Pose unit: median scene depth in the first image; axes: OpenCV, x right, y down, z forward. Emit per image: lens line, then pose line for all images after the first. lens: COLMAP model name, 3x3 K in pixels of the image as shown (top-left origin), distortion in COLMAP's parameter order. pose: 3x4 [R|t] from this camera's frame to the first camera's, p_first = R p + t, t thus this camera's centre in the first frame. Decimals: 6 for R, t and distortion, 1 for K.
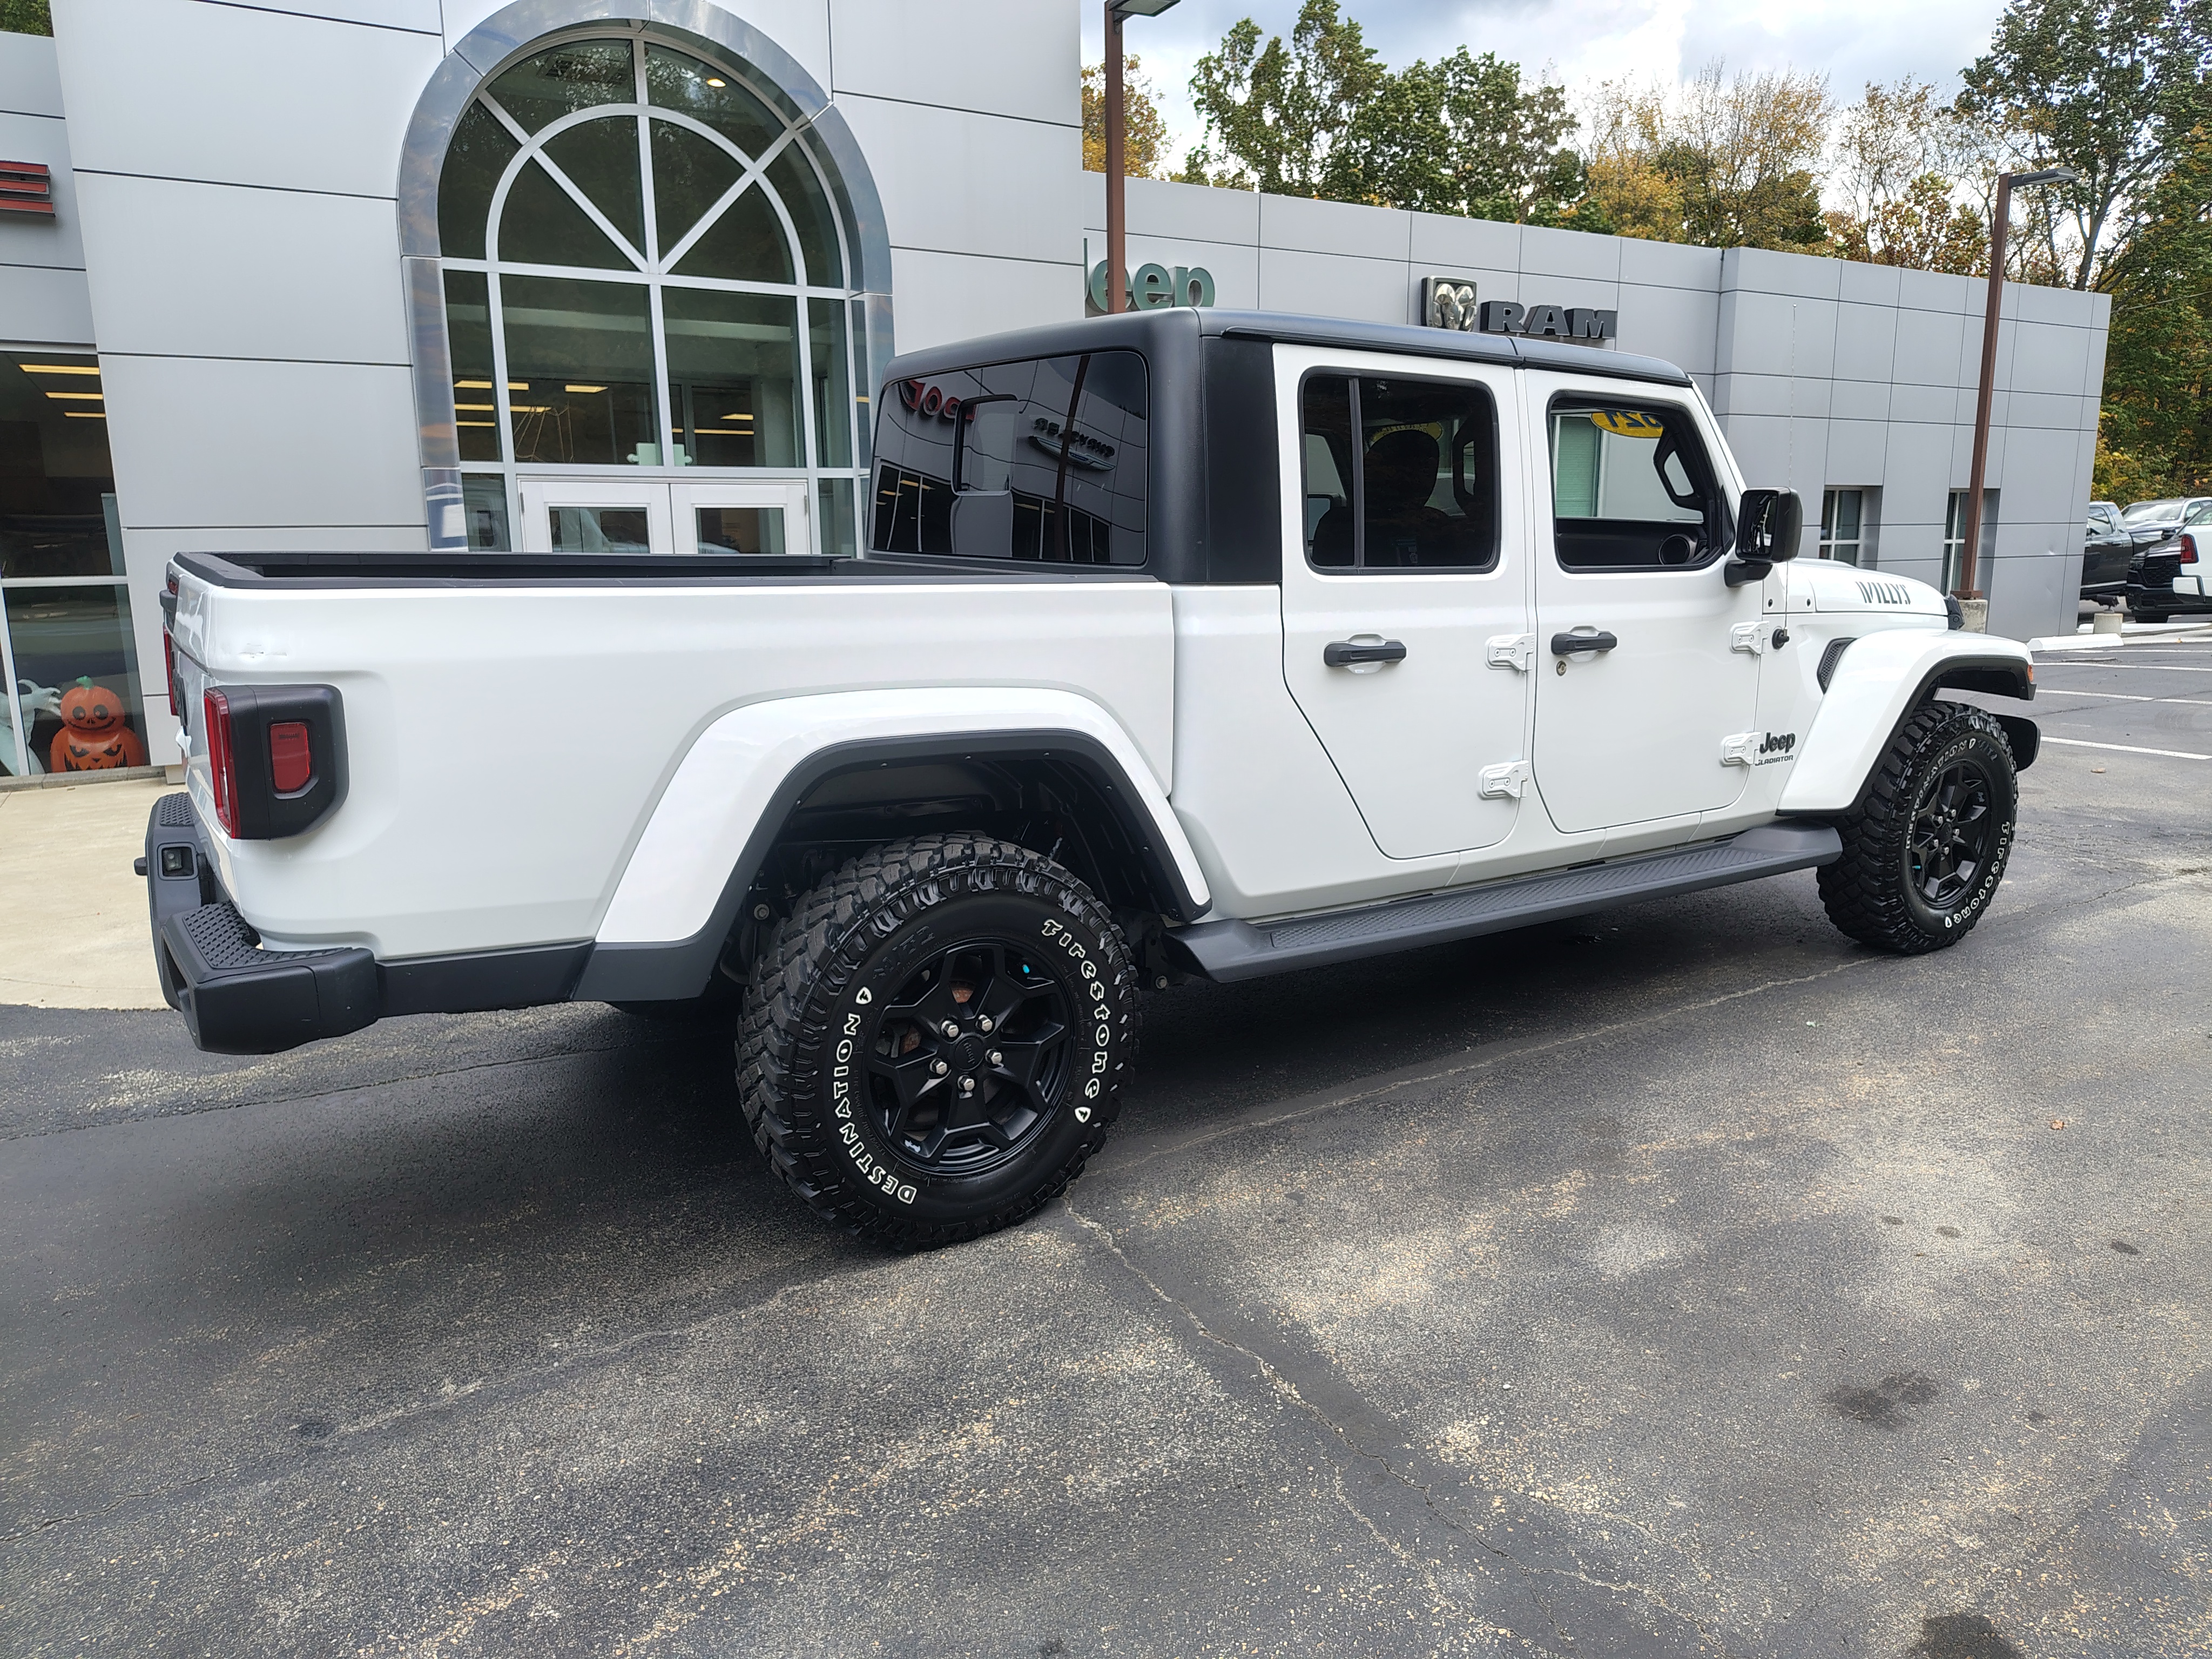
lens RADIAL K [[1534.0, 0, 1103.4], [0, 1534.0, 822.3], [0, 0, 1]] dist [0.040870, -0.043373]
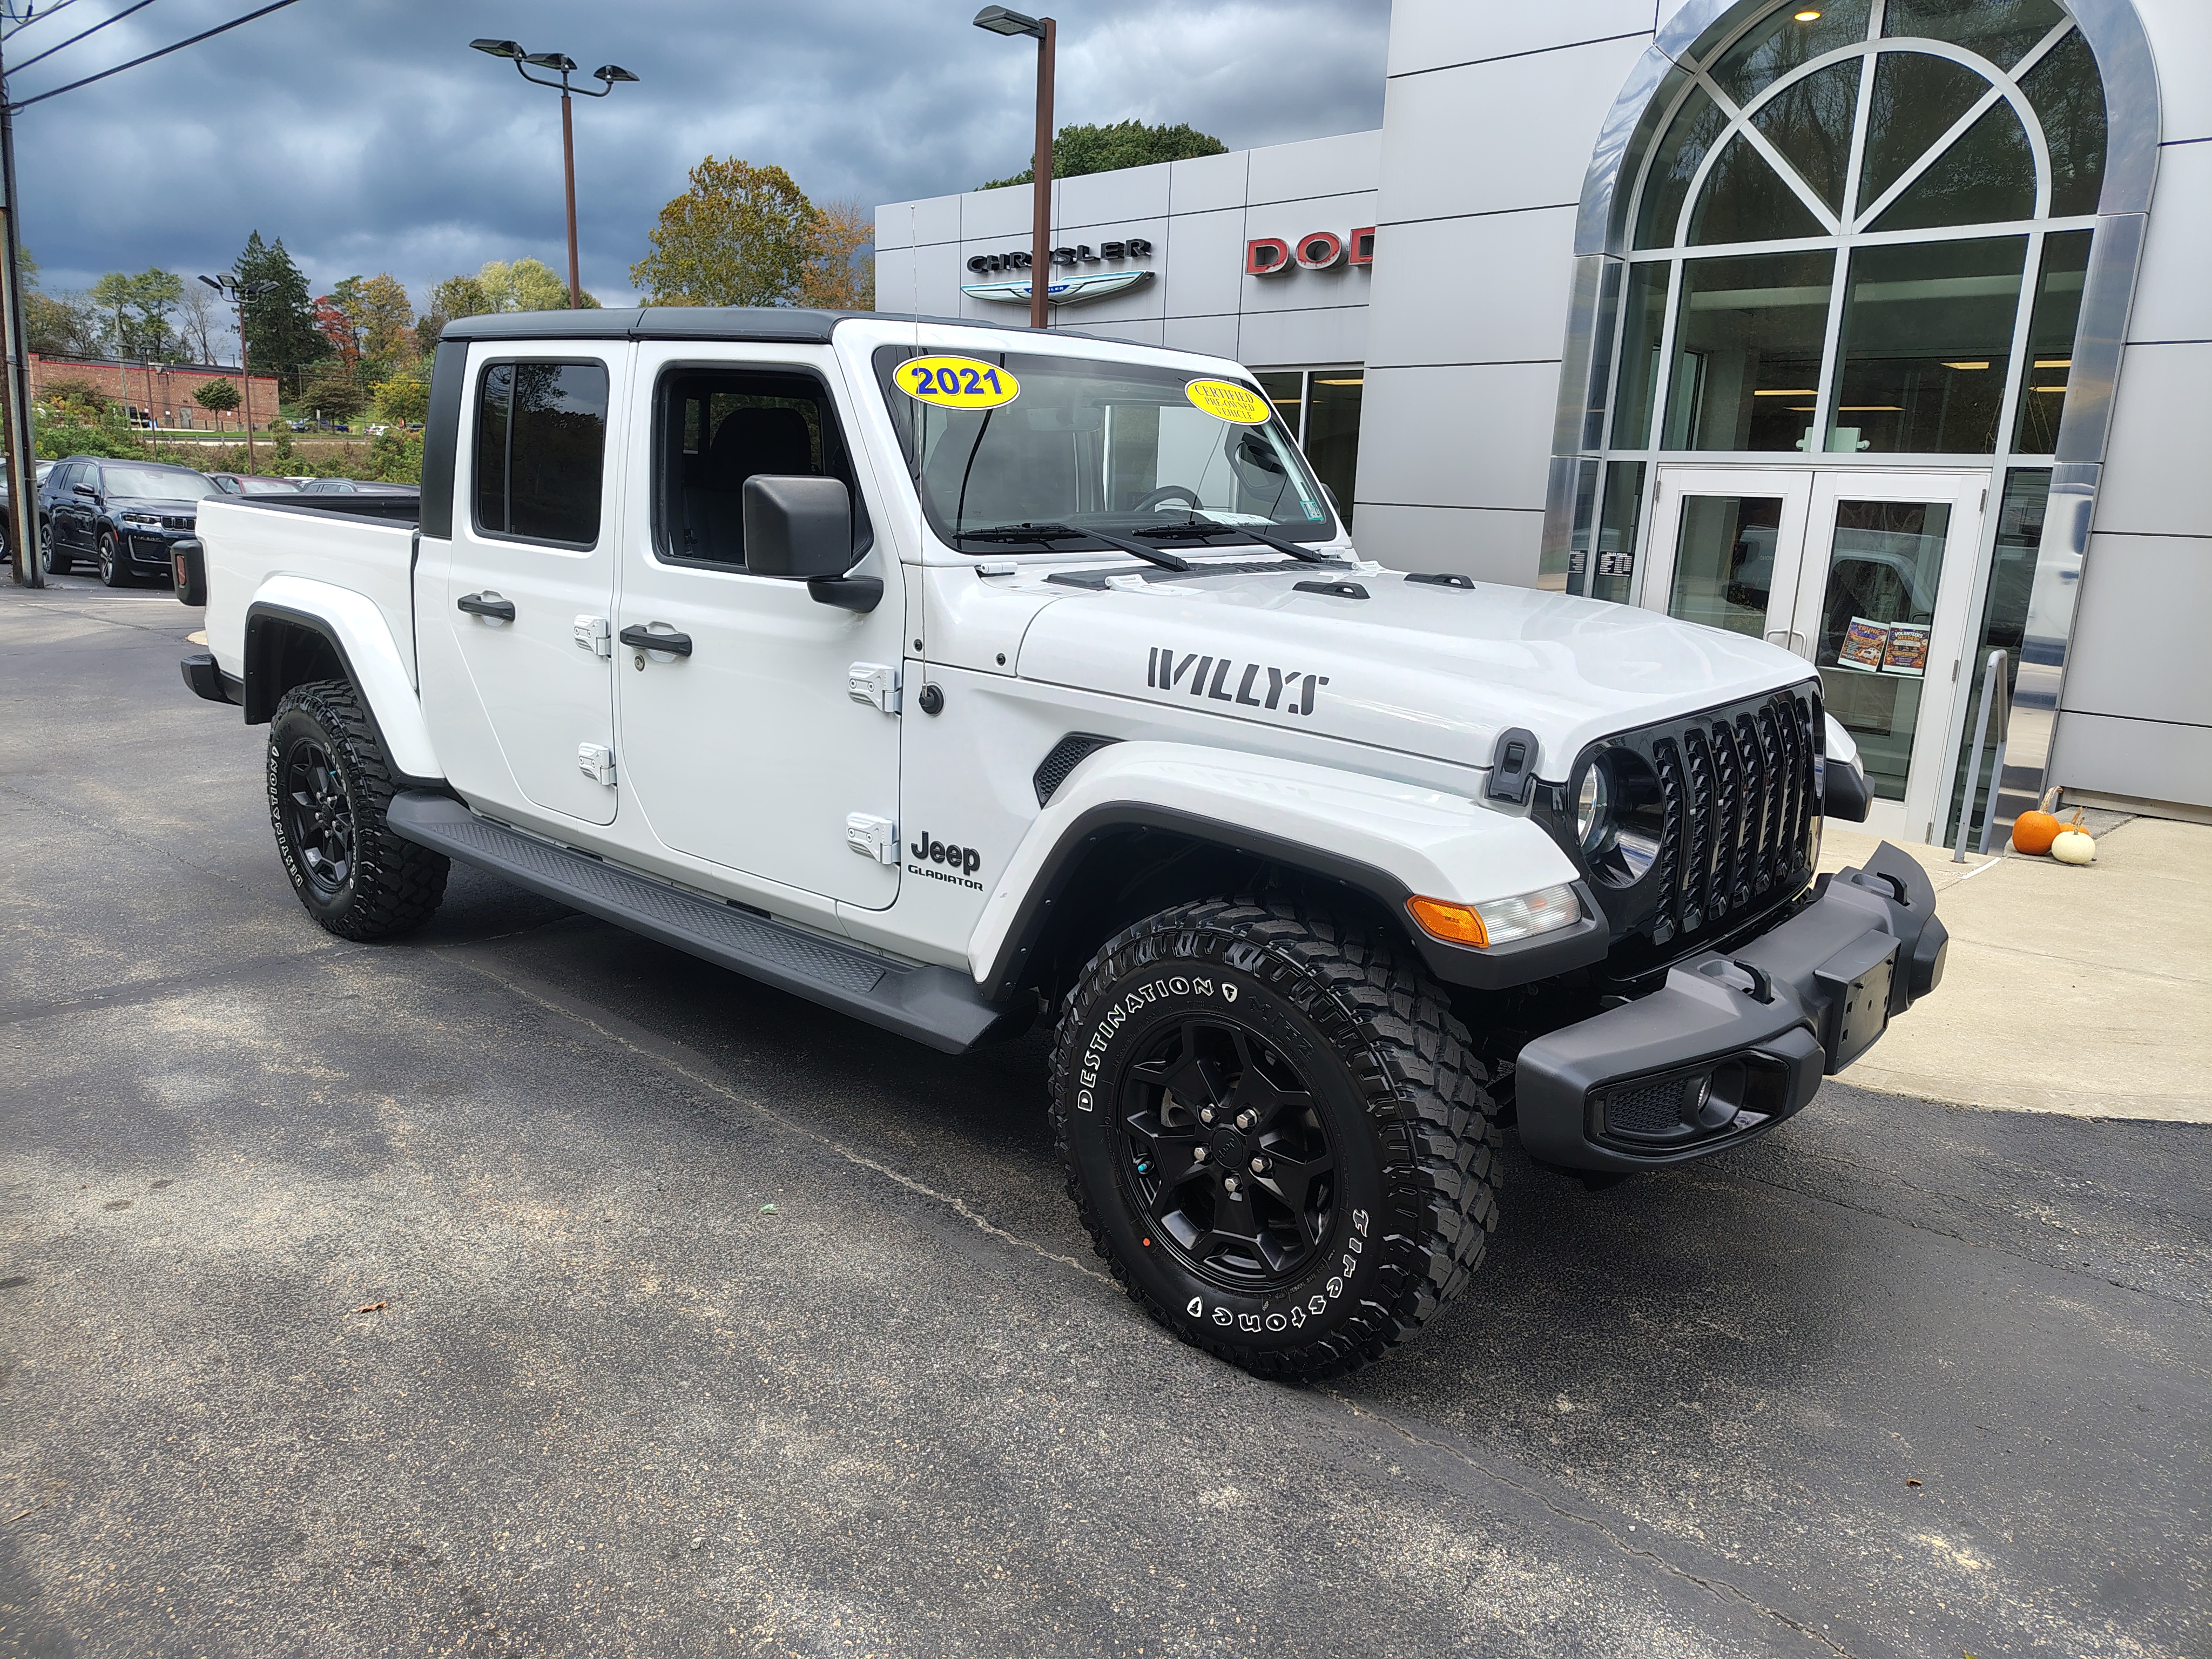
lens RADIAL K [[1518.6, 0, 1111.8], [0, 1518.6, 832.0], [0, 0, 1]] dist [0.047834, -0.053430]
pose [[0.261821, 0.232597, -0.936669, 1.131894], [-0.220449, 0.959280, 0.176592, -0.204269], [0.939602, 0.160252, 0.302435, 0.899005]]
